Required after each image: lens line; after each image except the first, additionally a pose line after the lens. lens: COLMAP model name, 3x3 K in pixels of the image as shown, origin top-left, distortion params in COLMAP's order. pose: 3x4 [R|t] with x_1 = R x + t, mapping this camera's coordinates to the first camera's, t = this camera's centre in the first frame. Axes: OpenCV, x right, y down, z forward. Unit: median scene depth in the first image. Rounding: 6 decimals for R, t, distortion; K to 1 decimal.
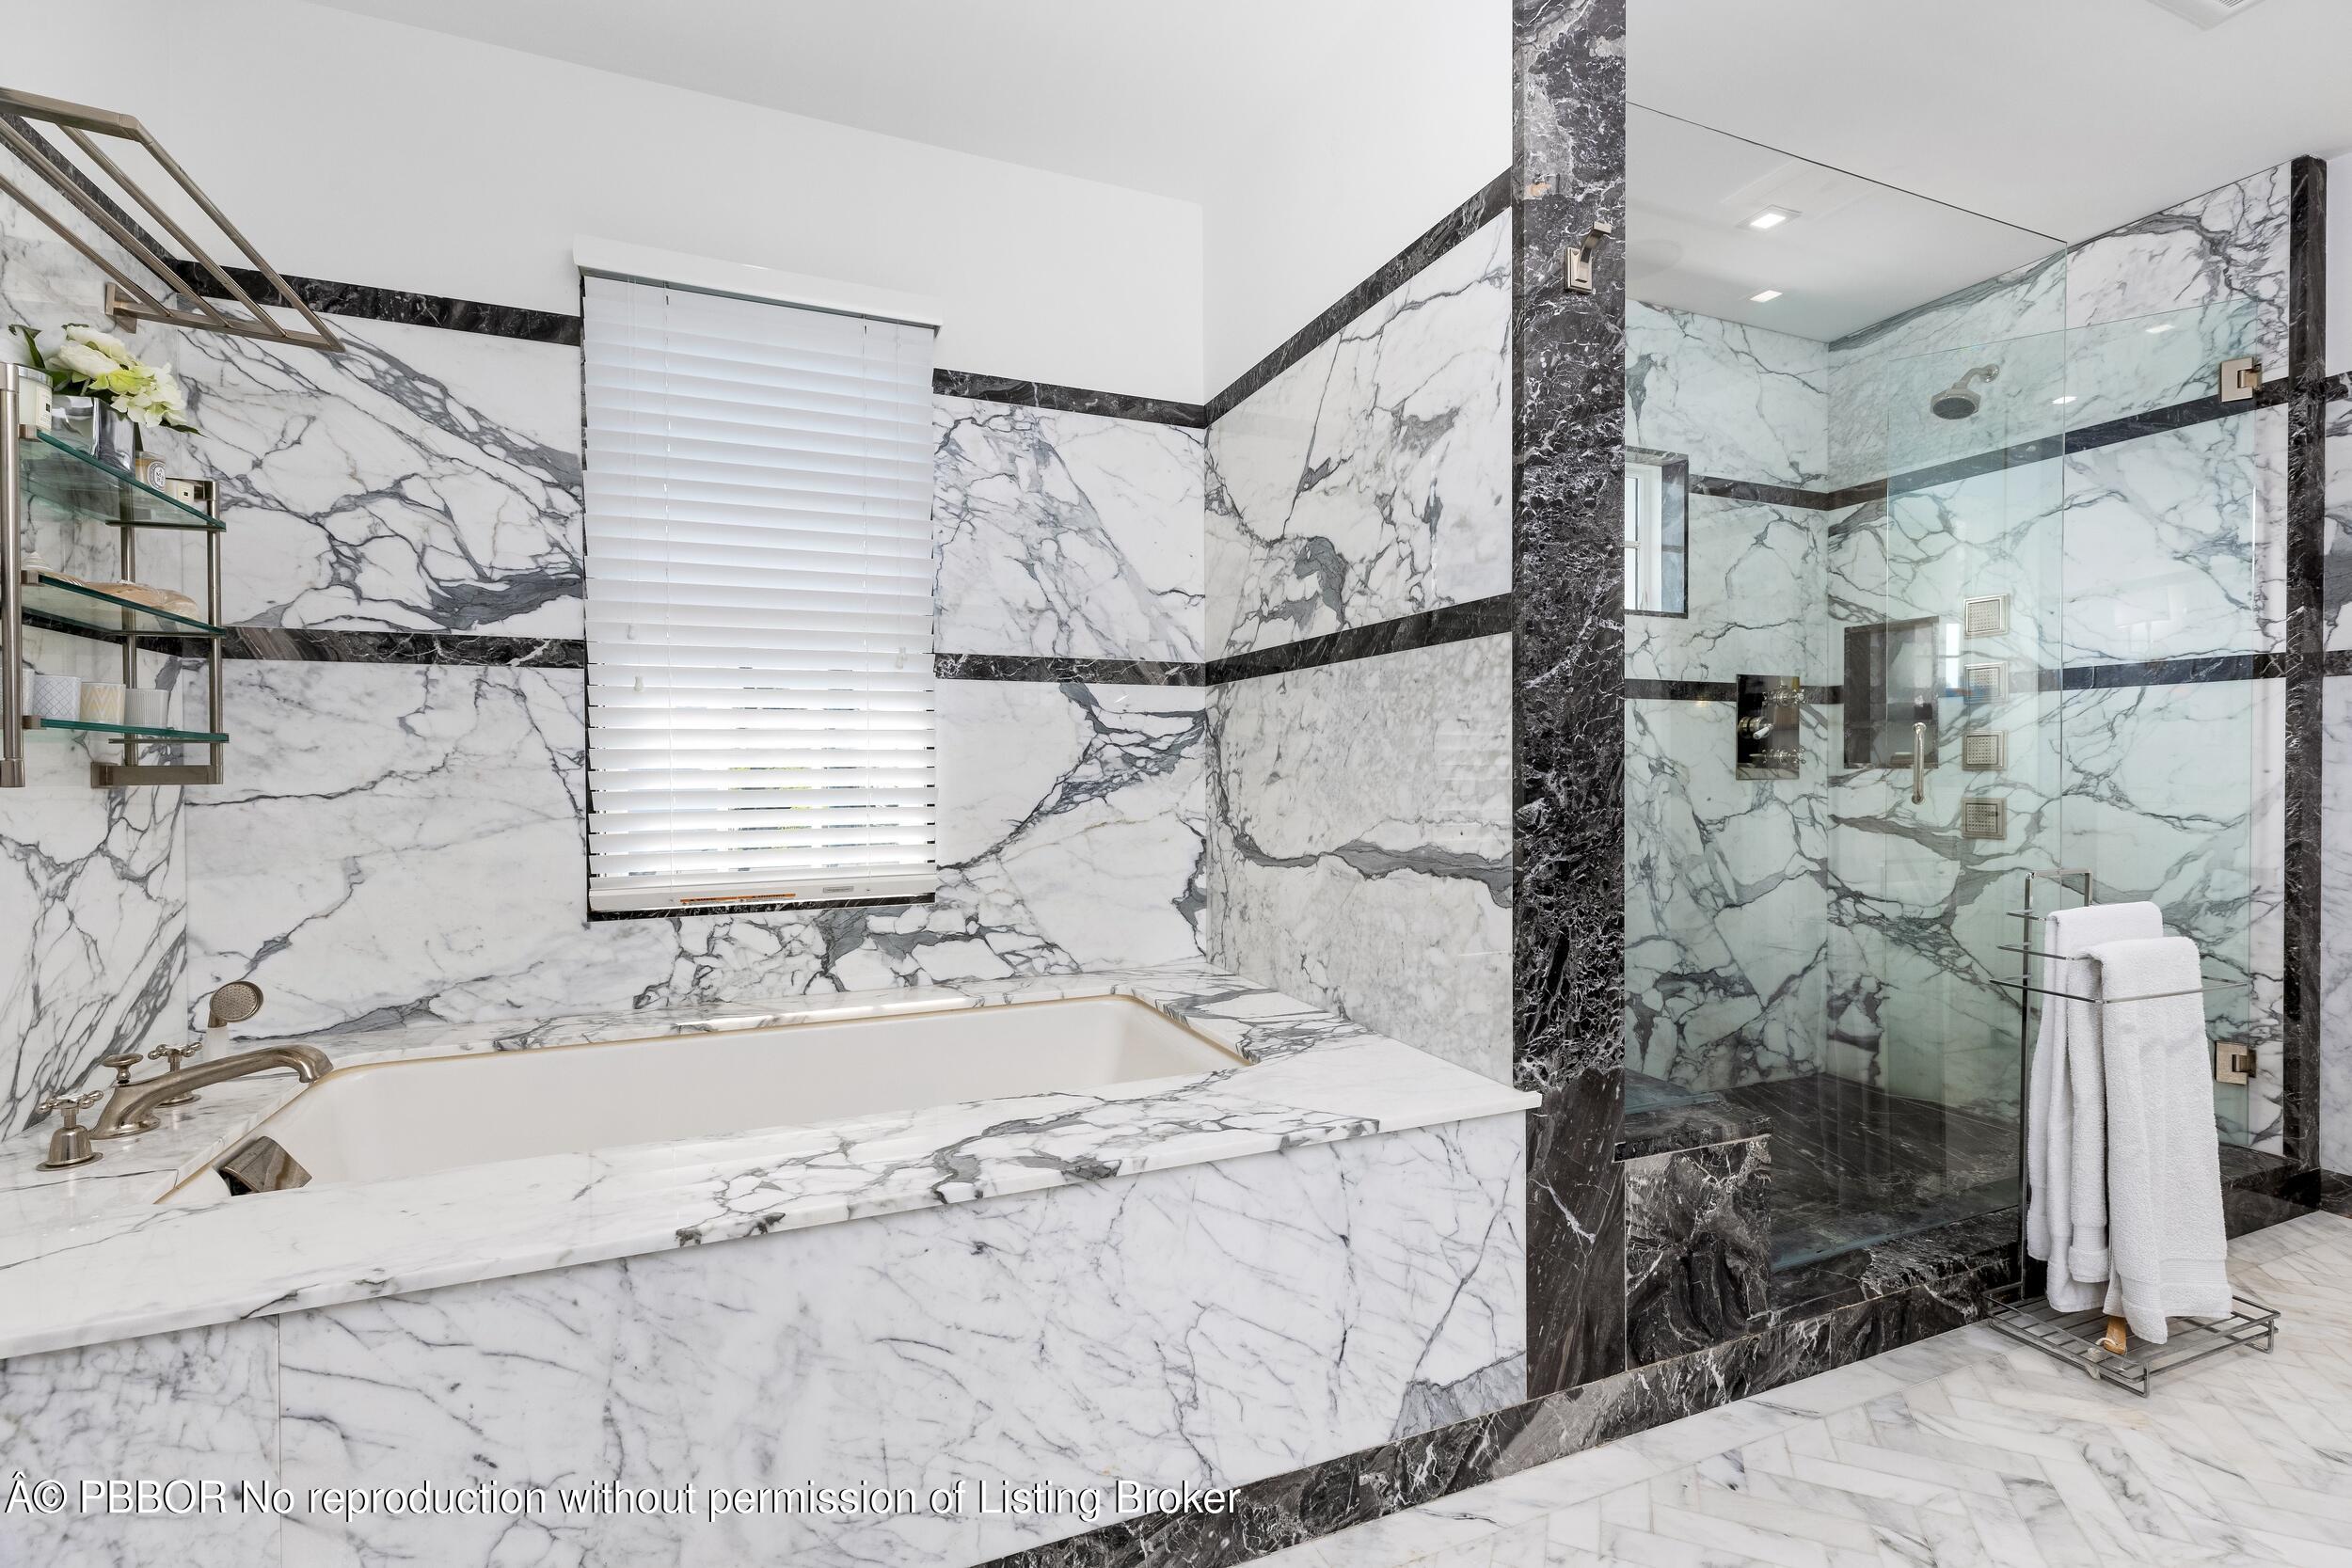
lens RADIAL K [[1061.6, 0, 1171.8], [0, 1061.6, 779.0], [0, 0, 1]] dist [0.008614, 0.000564]
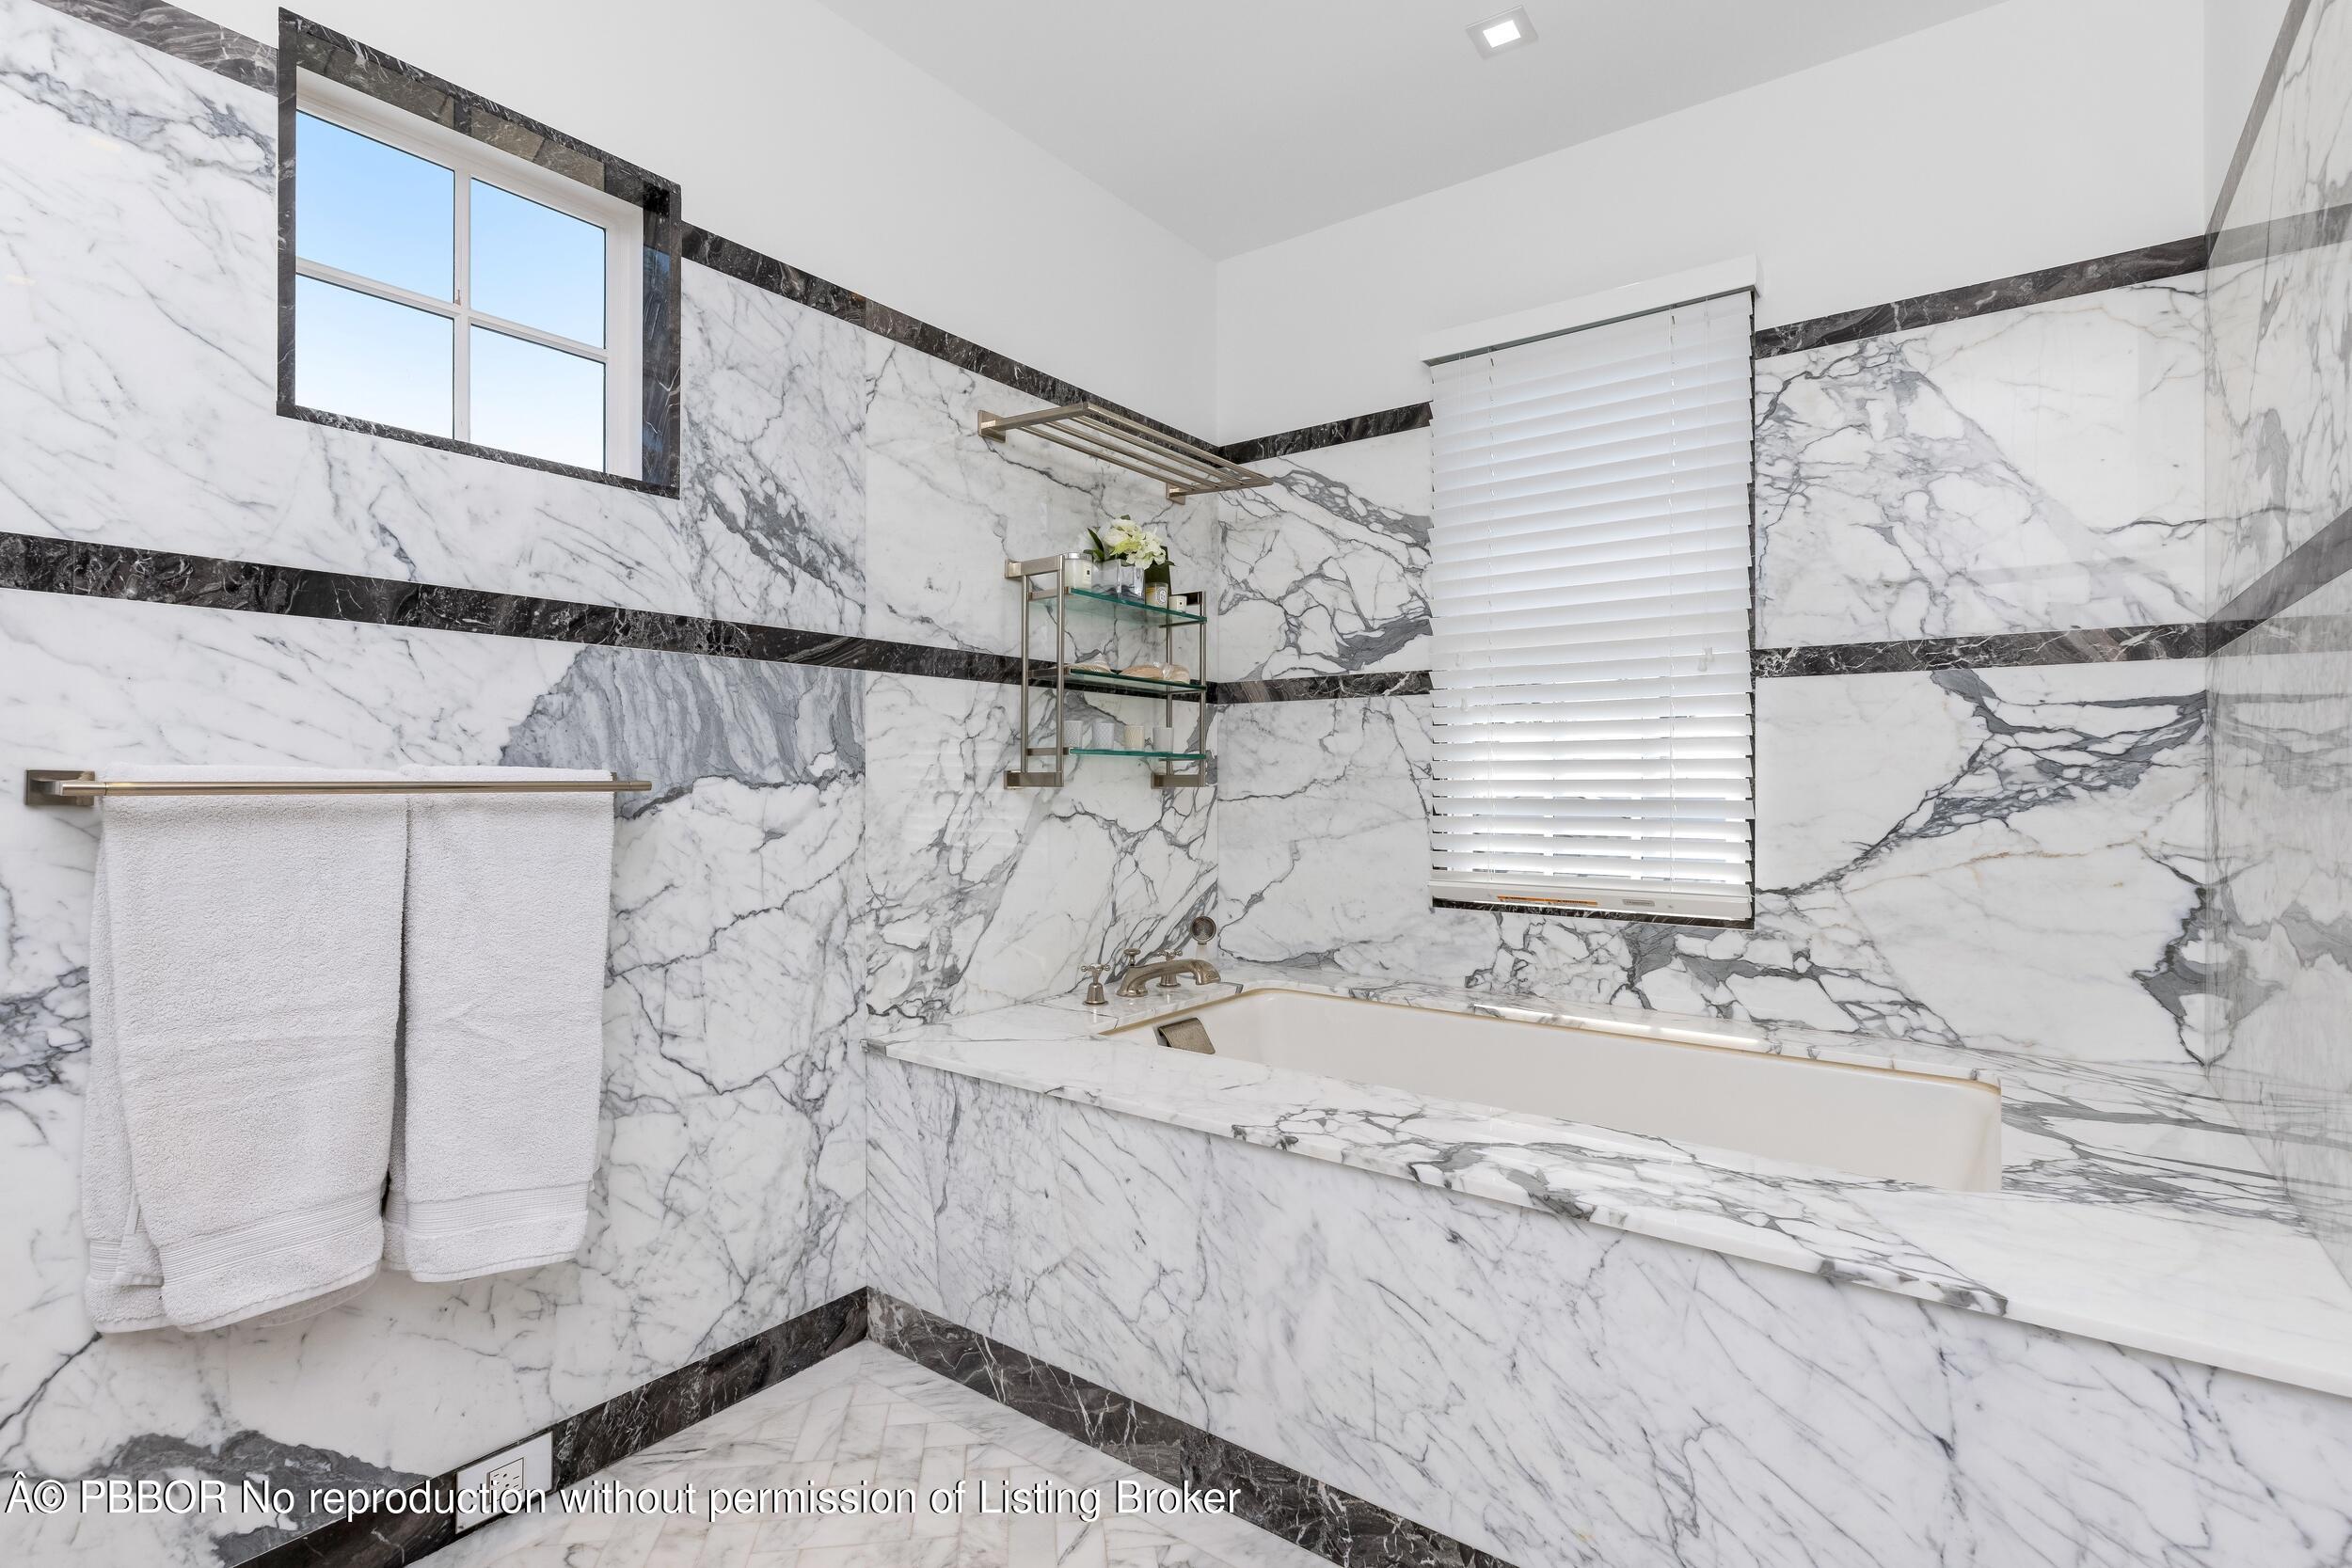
lens RADIAL K [[1109.5, 0, 1177.5], [0, 1109.5, 779.1], [0, 0, 1]] dist [-0.003938, 0.001168]
pose [[0.508479, 0.005047, -0.861060, 0.390453], [-0.012629, 0.999919, -0.001597, -0.002854], [0.860982, 0.011686, 0.508501, 0.130686]]
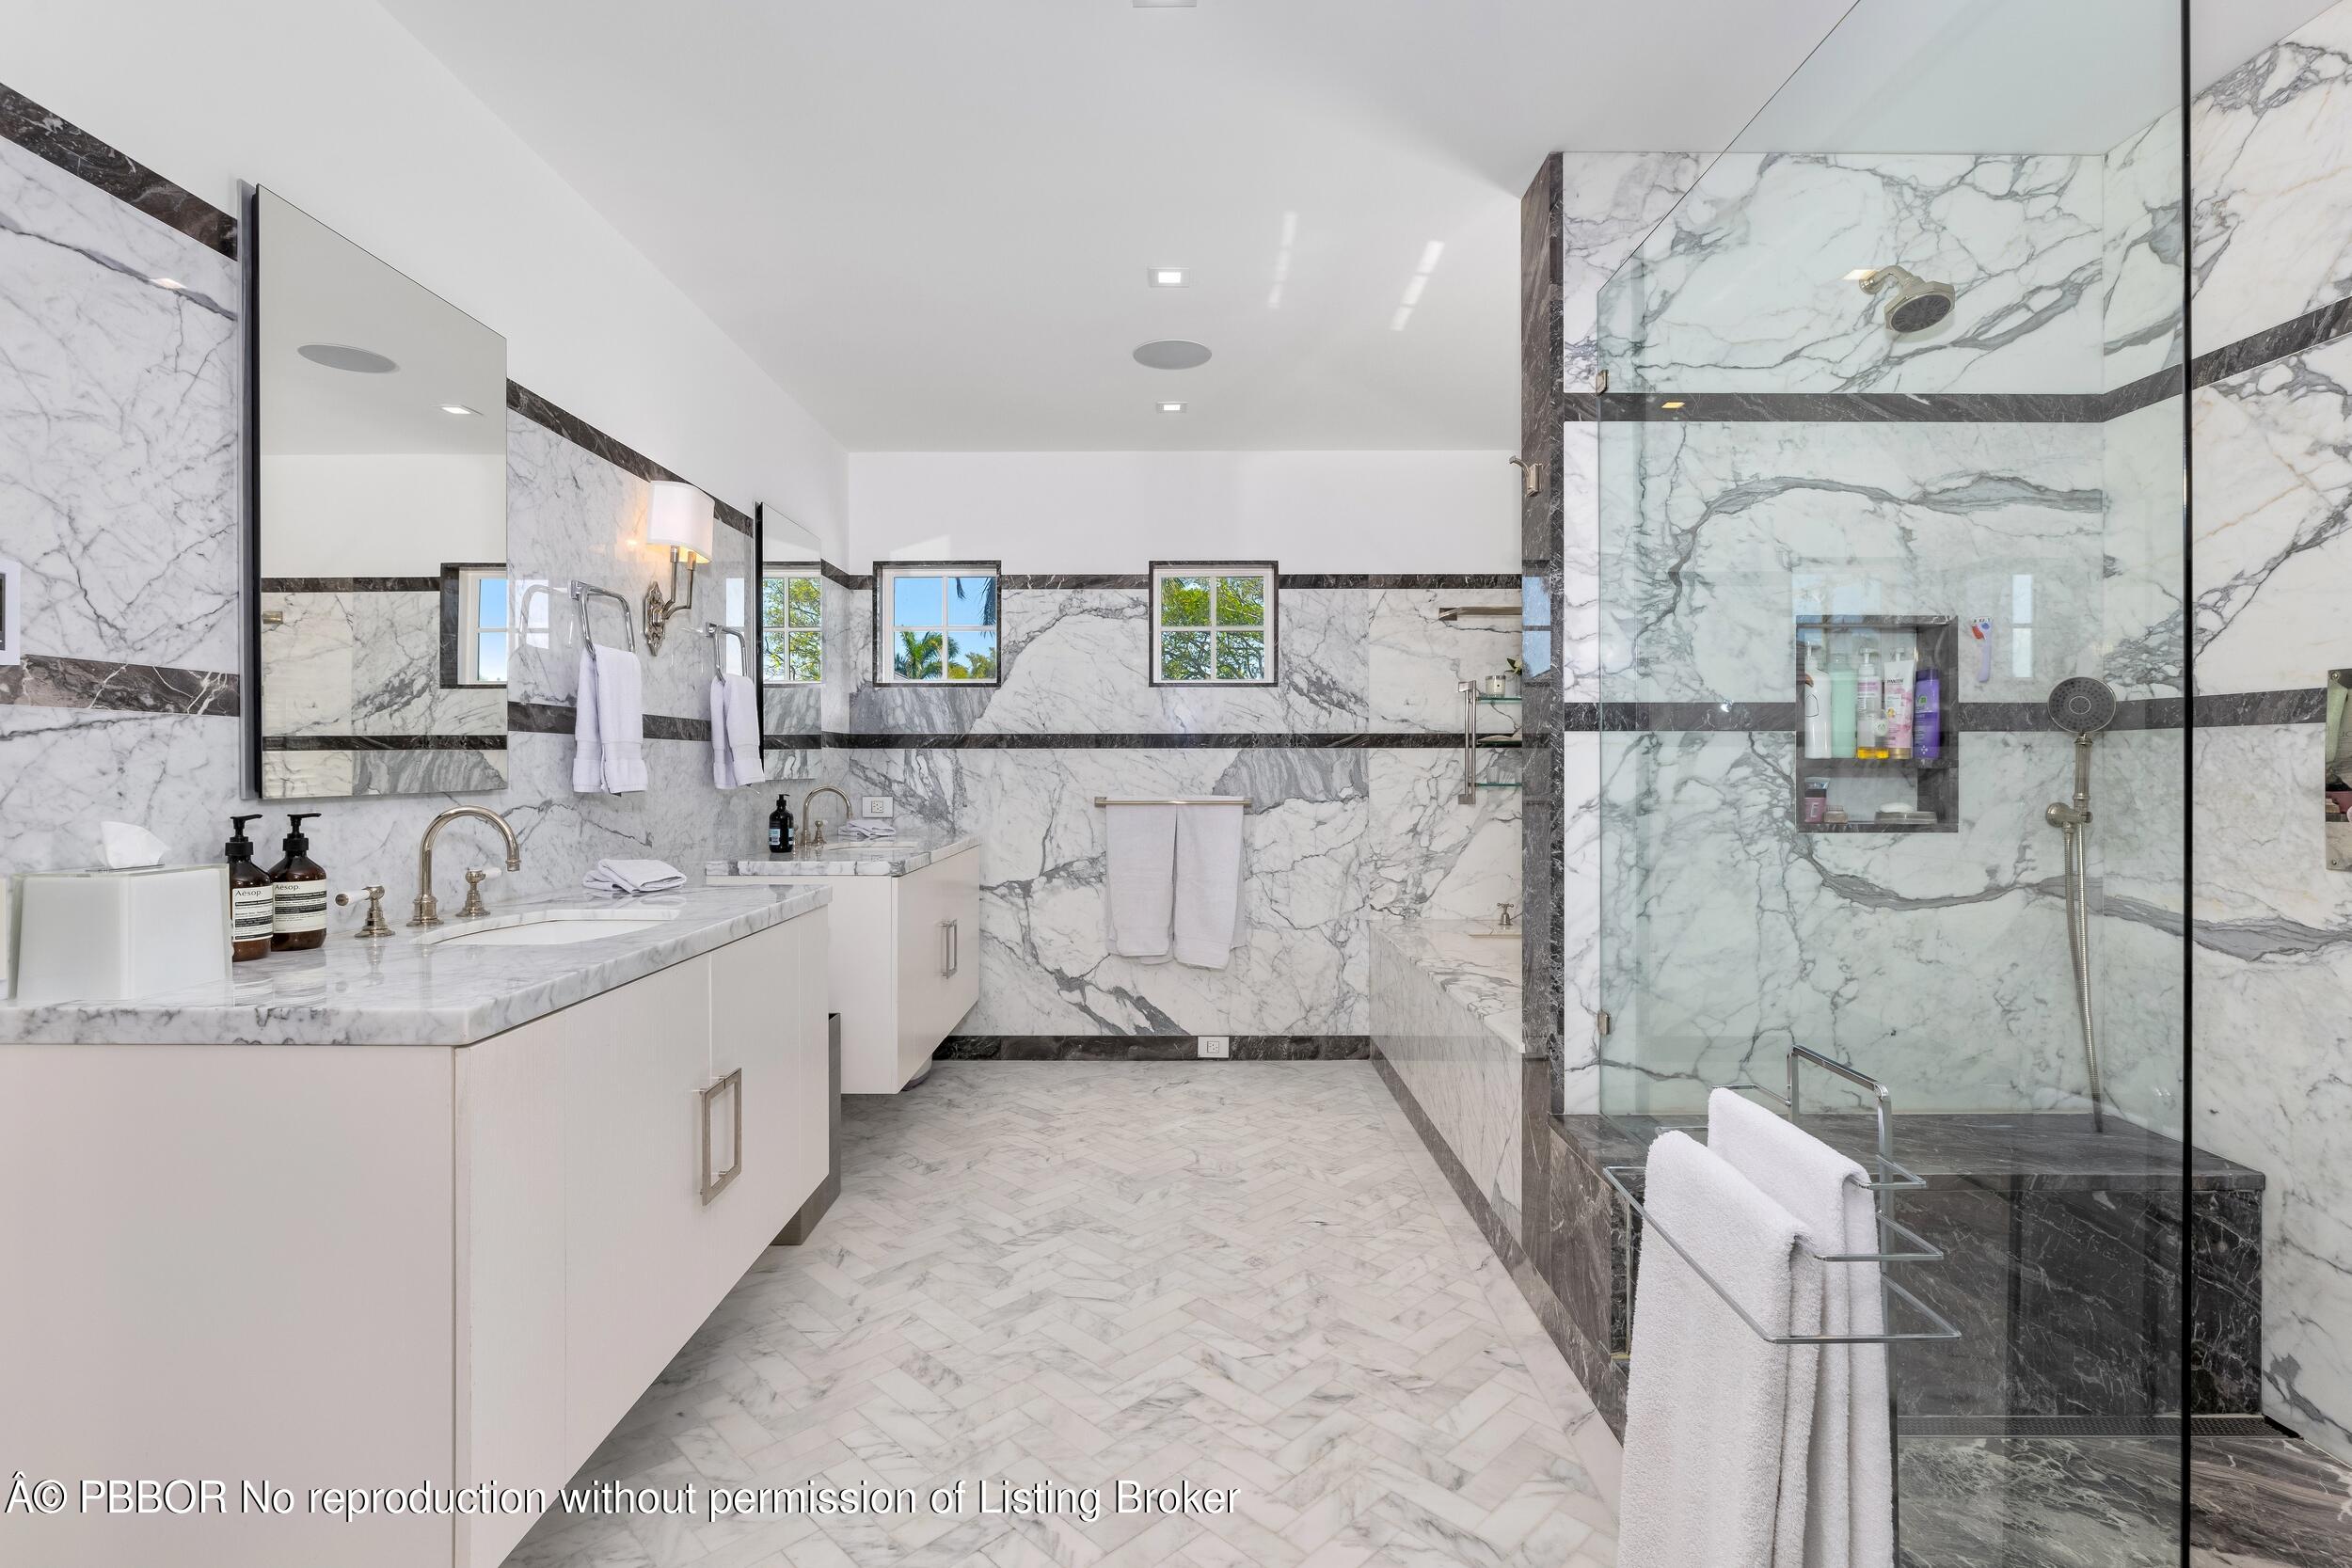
lens RADIAL K [[1109.5, 0, 1175.2], [0, 1109.5, 774.9], [0, 0, 1]] dist [-0.003938, 0.001168]
pose [[-0.396070, 0.007767, -0.918187, 1.478262], [-0.006534, 0.999915, 0.011277, -0.067605], [0.918197, 0.010466, -0.395986, 0.884873]]
